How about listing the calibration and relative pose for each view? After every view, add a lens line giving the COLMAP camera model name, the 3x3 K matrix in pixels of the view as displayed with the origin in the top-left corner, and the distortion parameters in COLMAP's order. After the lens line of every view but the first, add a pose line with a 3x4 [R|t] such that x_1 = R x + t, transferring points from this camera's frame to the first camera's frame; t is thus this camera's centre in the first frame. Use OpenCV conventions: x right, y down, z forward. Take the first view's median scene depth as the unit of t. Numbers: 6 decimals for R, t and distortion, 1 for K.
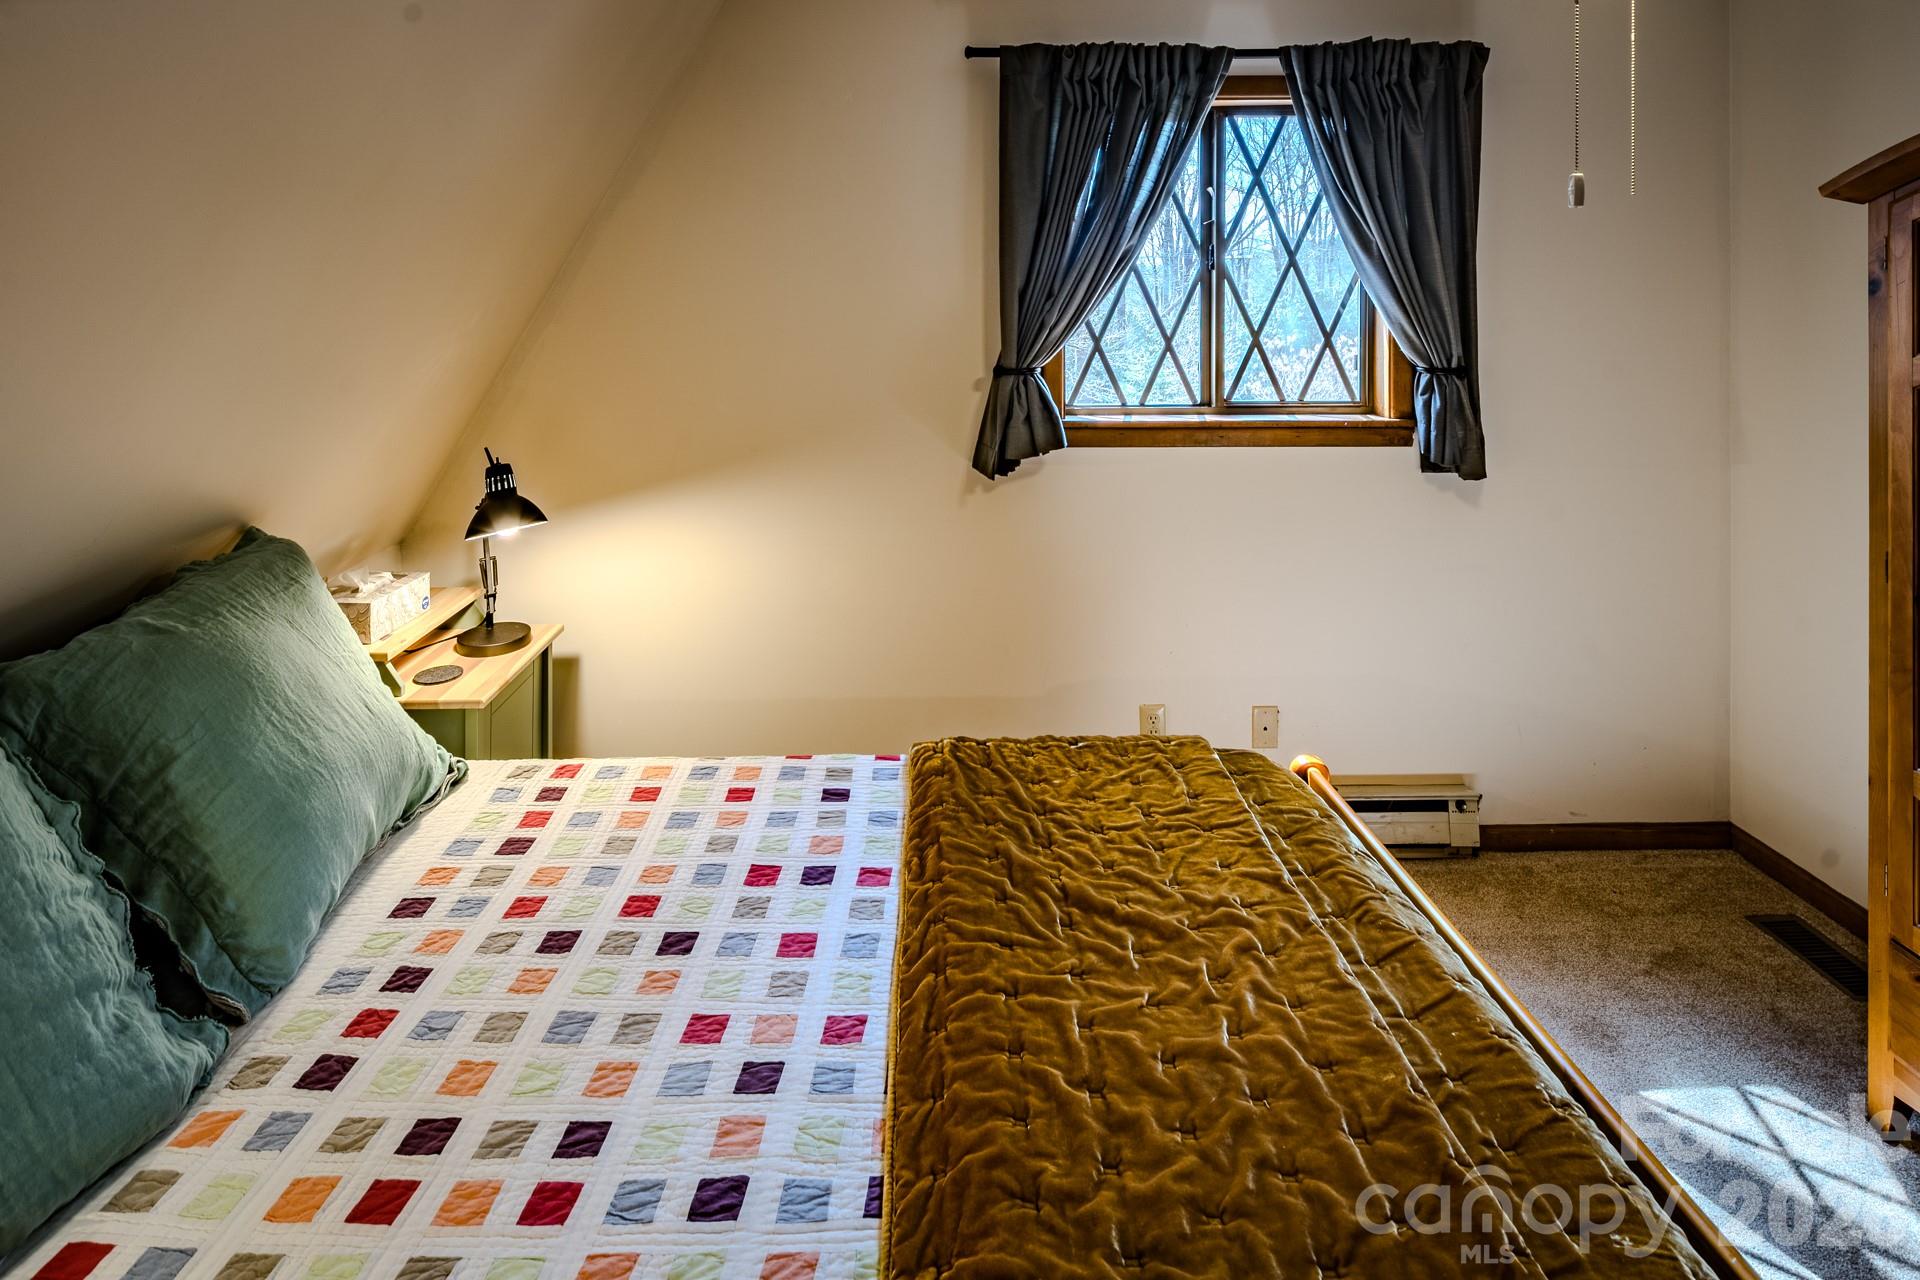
lens RADIAL K [[993.2, 0, 1026.6], [0, 993.2, 639.1], [0, 0, 1]] dist [-0.001936, -0.000200]
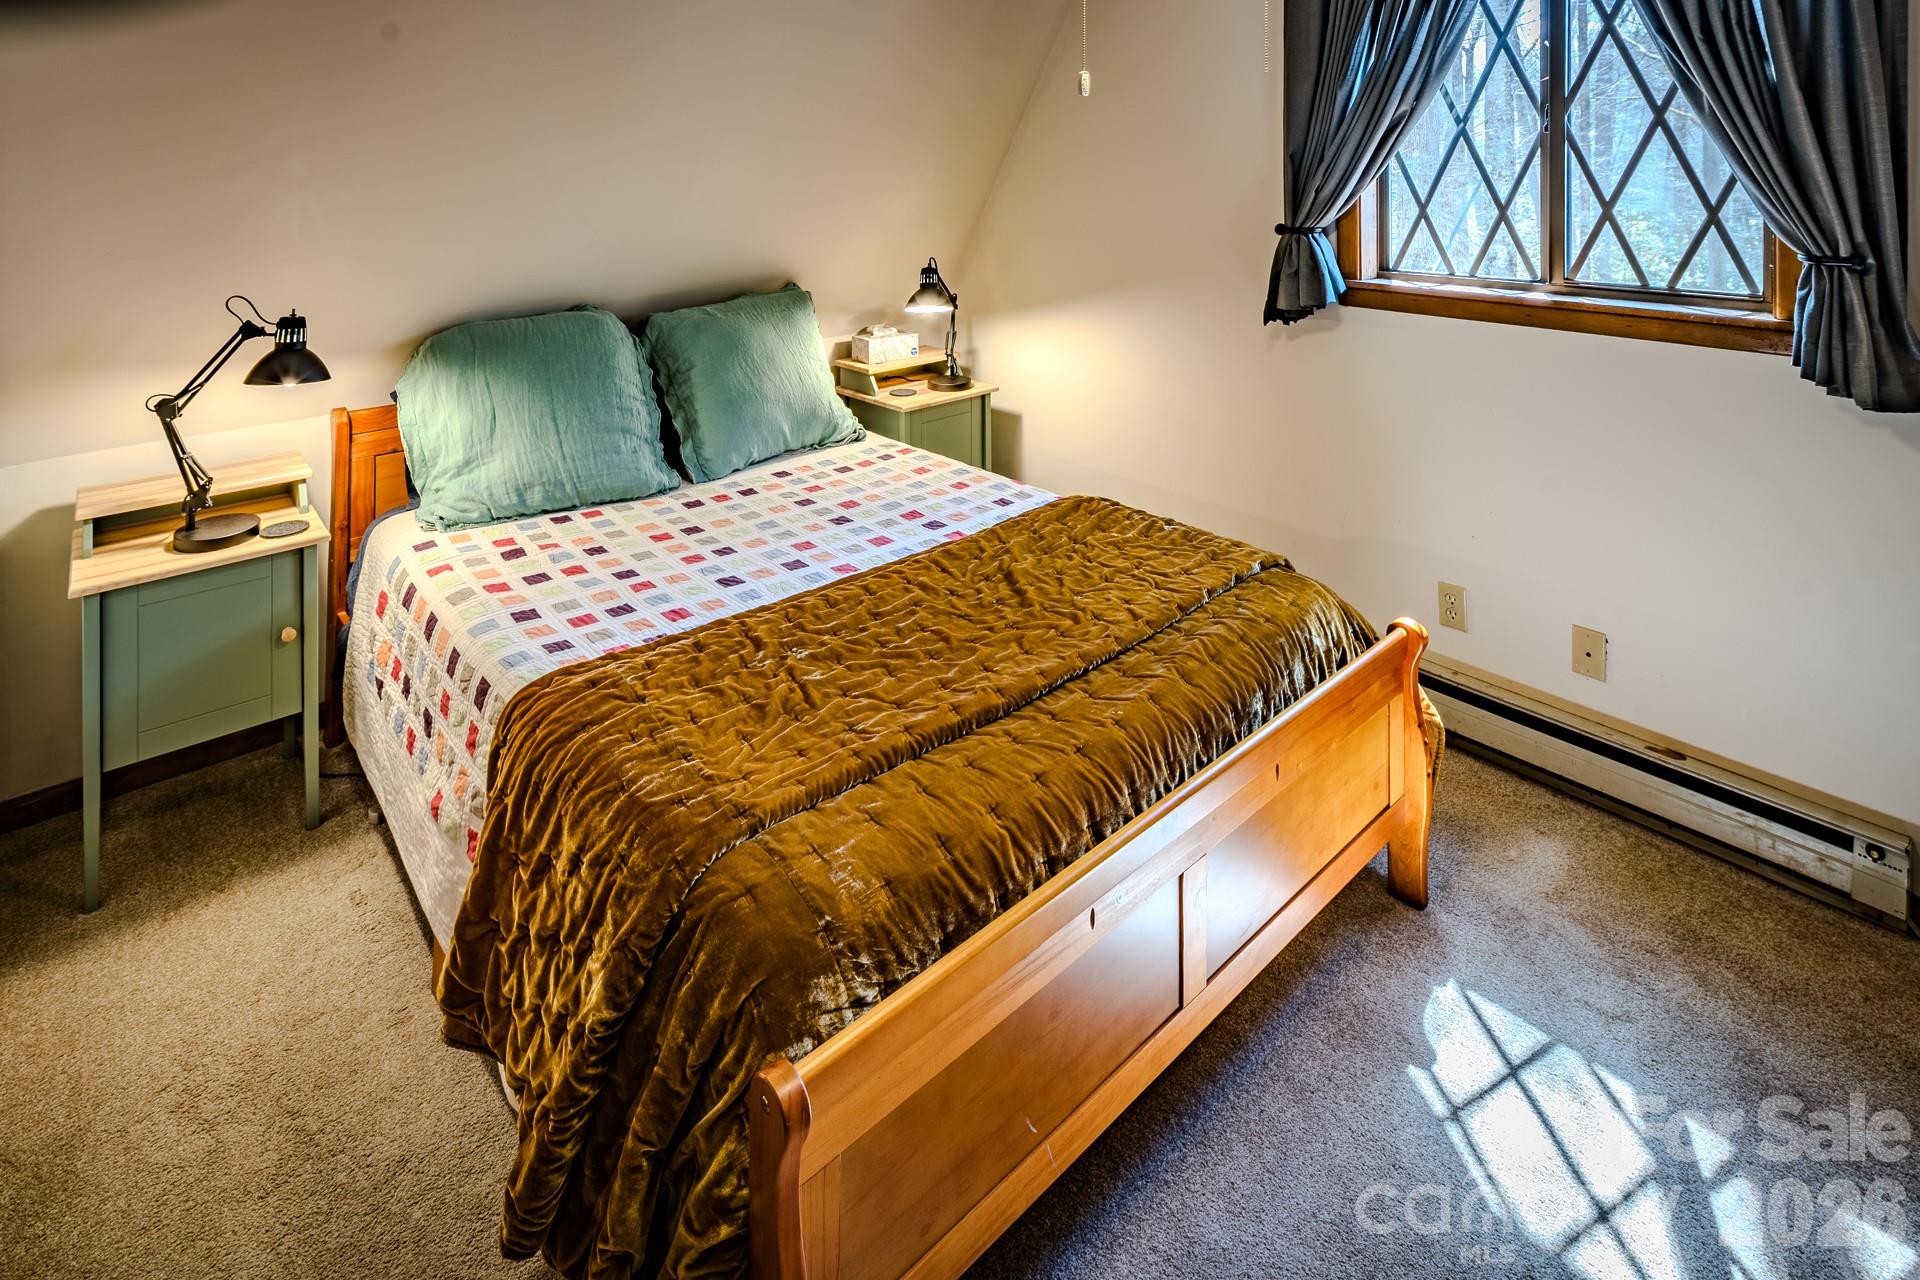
lens RADIAL K [[877.0, 0, 960.0], [0, 877.0, 640.0], [0, 0, 1]] dist [0.020122, 0.000304]
pose [[0.656143, 0.369672, -0.657889, 0.585876], [-0.249993, 0.929050, 0.272710, -0.004319], [0.712025, -0.014469, 0.702005, -0.029914]]
